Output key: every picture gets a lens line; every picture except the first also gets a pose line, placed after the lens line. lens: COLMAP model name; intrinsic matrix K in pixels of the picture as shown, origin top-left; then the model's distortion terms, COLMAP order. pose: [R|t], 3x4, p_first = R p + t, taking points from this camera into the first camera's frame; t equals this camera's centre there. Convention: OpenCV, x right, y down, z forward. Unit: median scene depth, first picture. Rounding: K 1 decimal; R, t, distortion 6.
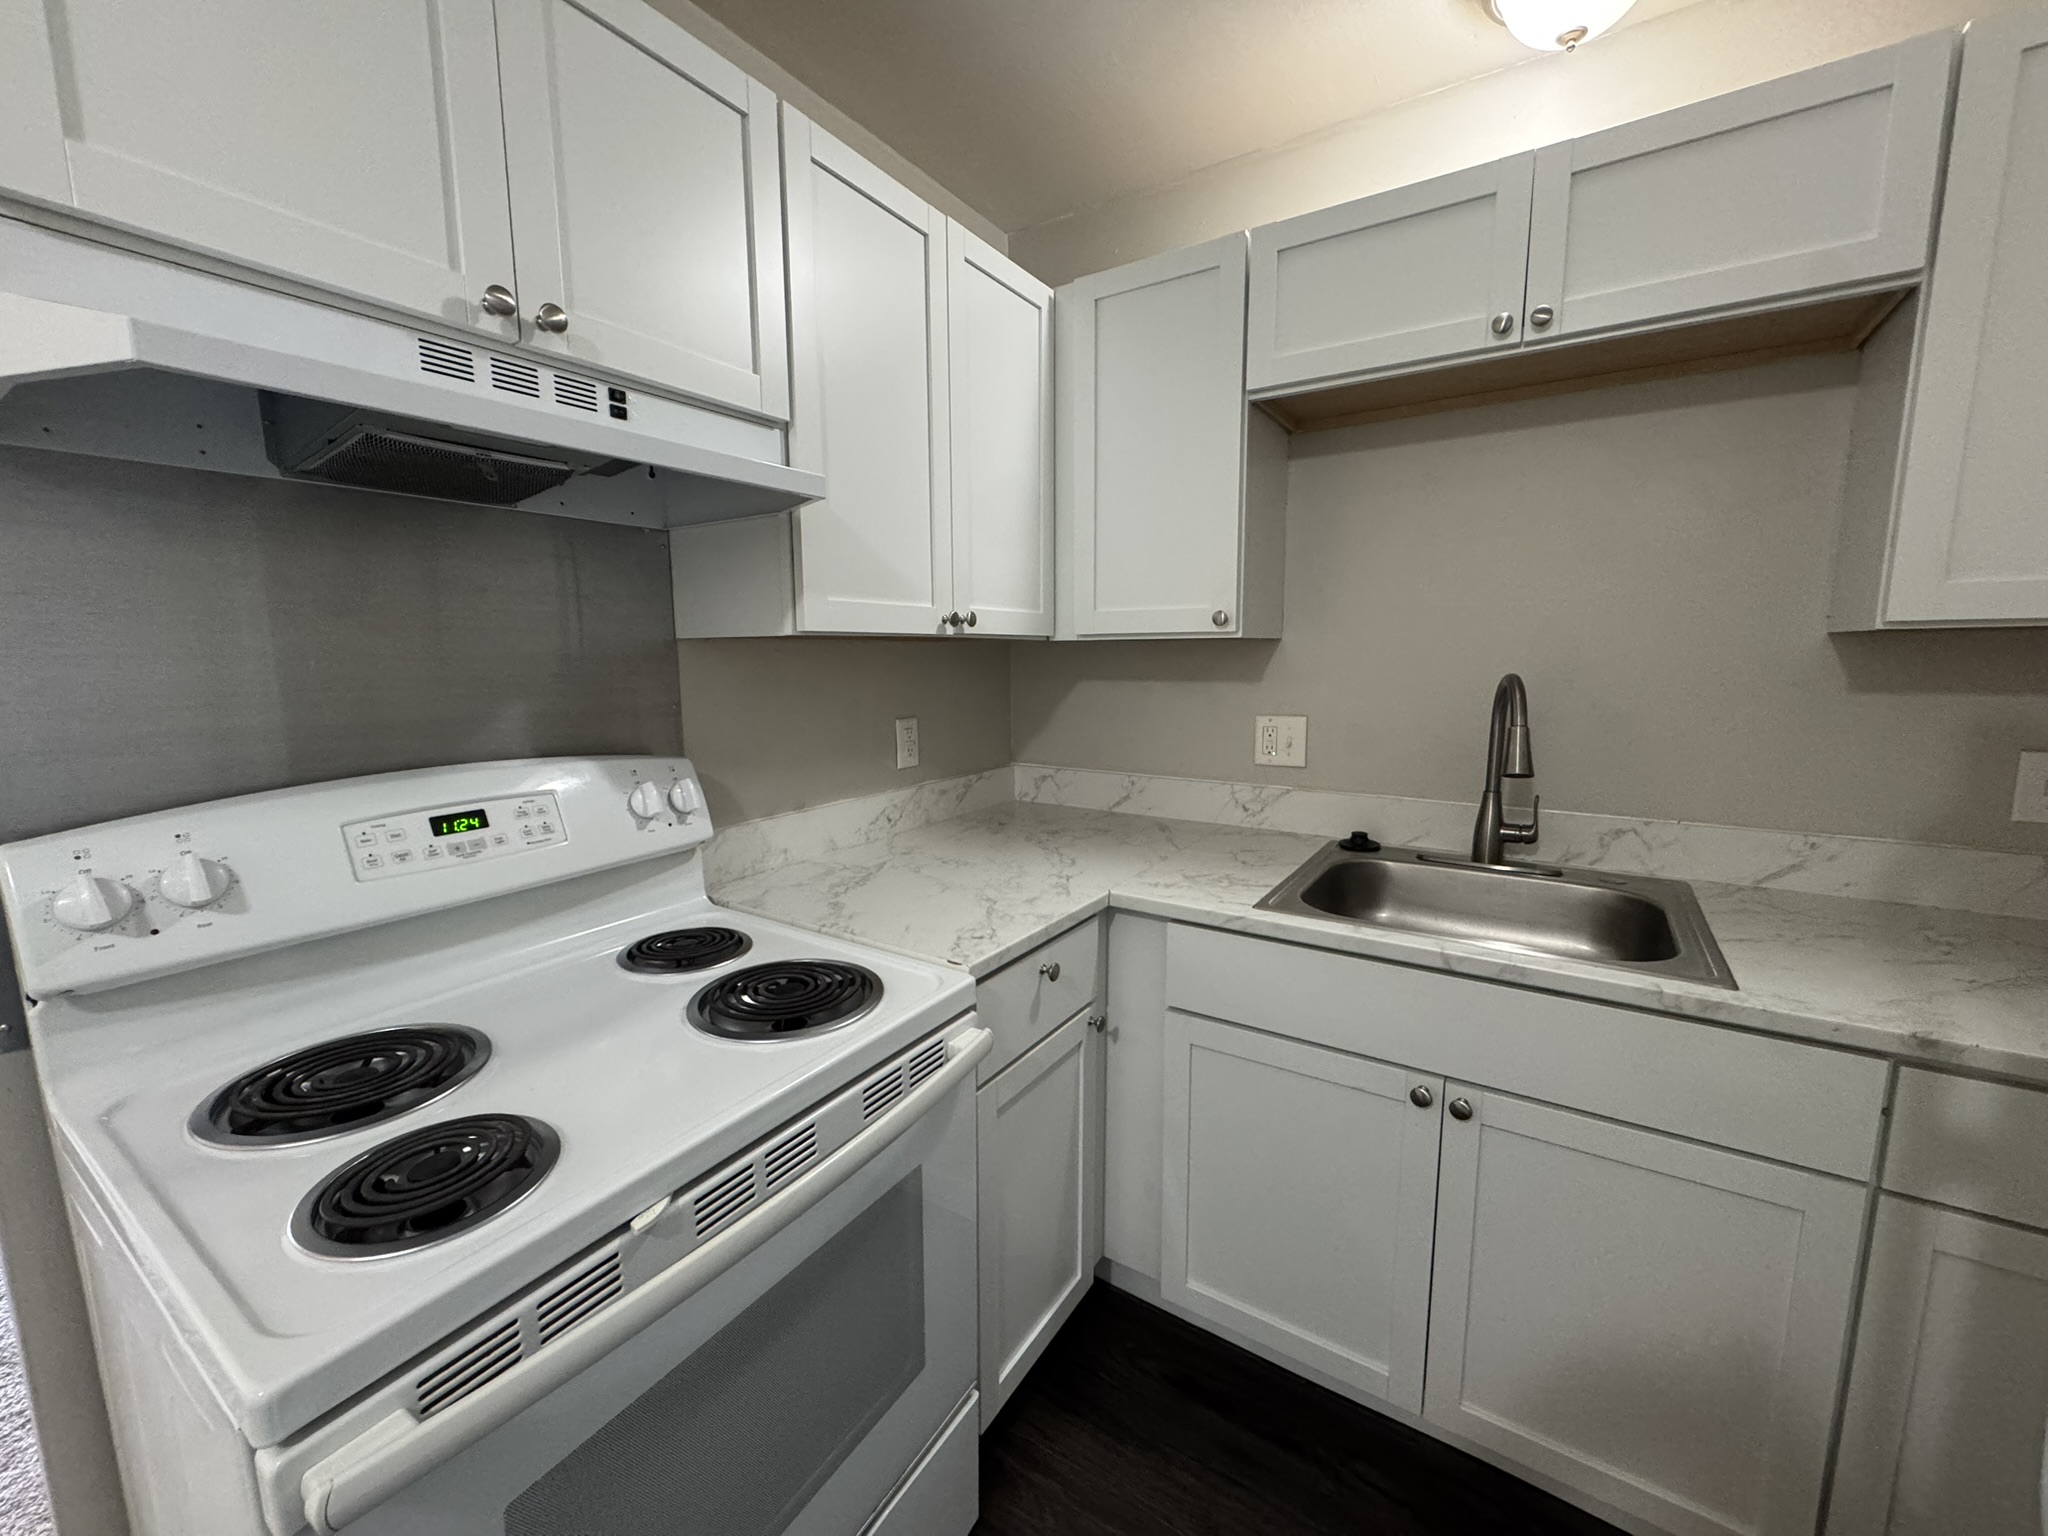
lens RADIAL K [[811.1, 0, 1023.4], [0, 811.1, 770.2], [0, 0, 1]] dist [-0.002942, -0.000089]
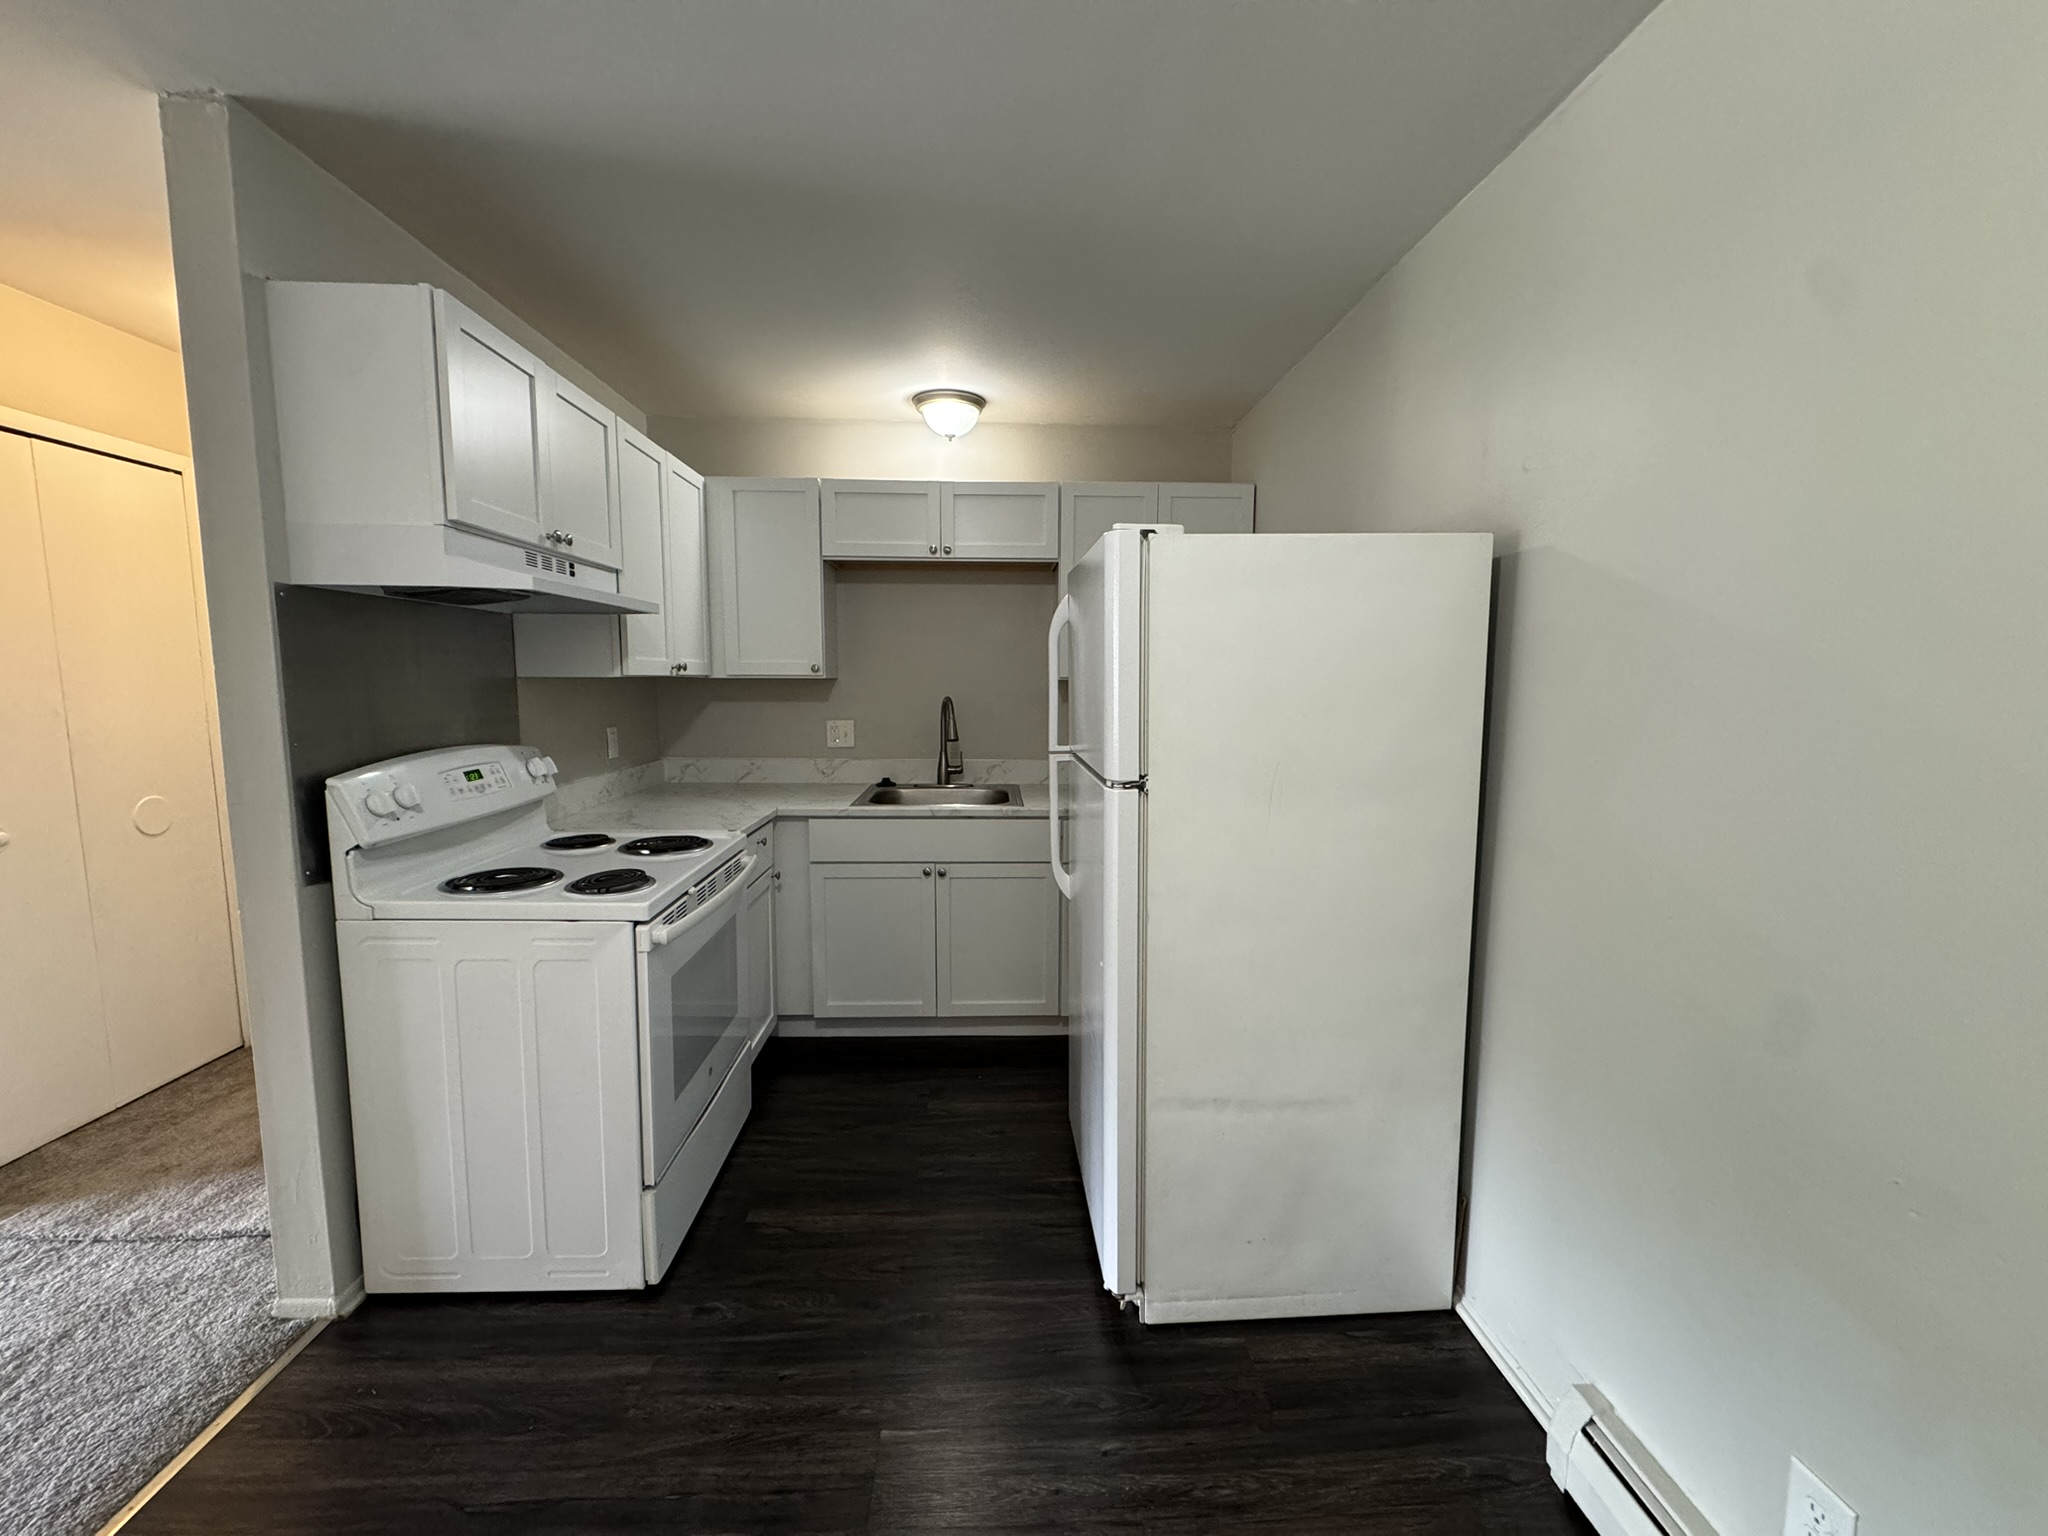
lens RADIAL K [[811.1, 0, 1029.1], [0, 811.1, 764.1], [0, 0, 1]] dist [-0.002942, -0.000089]
pose [[0.804539, -0.051456, 0.591667, -0.598237], [0.074058, 0.997156, -0.013982, 0.125563], [-0.589264, 0.055067, 0.806061, -1.009073]]
